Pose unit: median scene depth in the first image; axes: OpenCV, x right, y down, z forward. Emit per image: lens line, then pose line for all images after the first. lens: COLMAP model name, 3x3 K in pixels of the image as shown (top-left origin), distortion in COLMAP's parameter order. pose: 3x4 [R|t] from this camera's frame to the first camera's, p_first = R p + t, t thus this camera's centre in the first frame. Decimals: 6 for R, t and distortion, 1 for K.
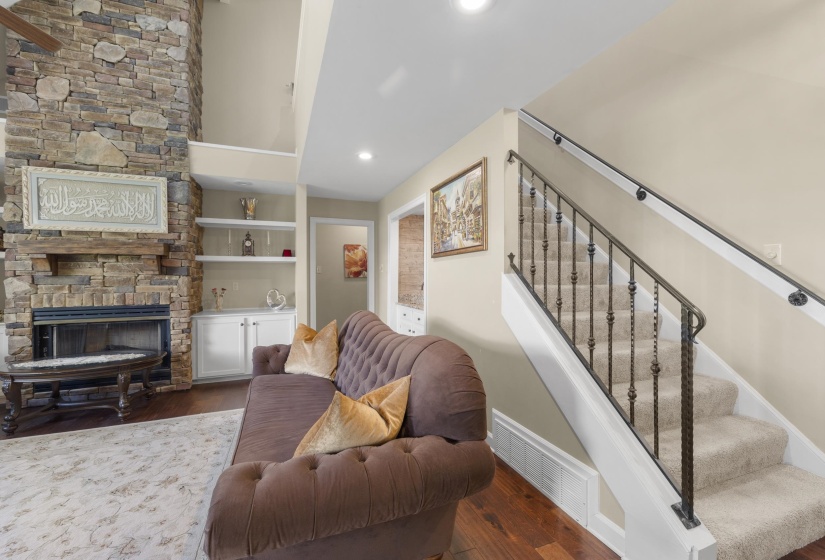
lens RADIAL K [[345.7, 0, 411.8], [0, 345.7, 278.0], [0, 0, 1]] dist [0.000978, 0.000134]
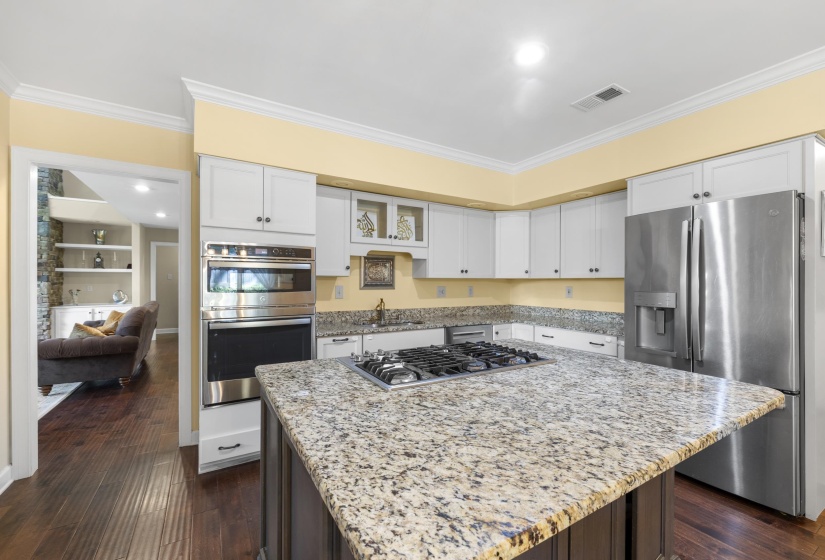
lens RADIAL K [[345.7, 0, 413.4], [0, 345.7, 283.3], [0, 0, 1]] dist [0.000978, 0.000134]
pose [[0.985909, 0.000643, 0.167279, 0.762917], [-0.000200, 0.999996, -0.002666, 0.006688], [-0.167280, 0.002595, 0.985906, -0.869708]]
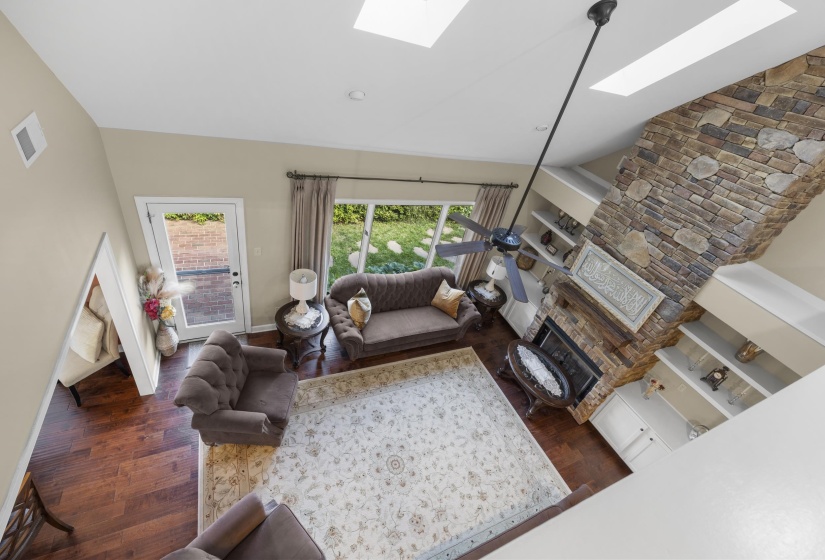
lens RADIAL K [[345.7, 0, 413.0], [0, 345.7, 277.7], [0, 0, 1]] dist [0.000978, 0.000134]
pose [[0.060133, 0.597001, -0.799983, 0.036241], [-0.219976, 0.789656, 0.572760, -0.757430], [0.973650, 0.141535, 0.178810, 0.077462]]
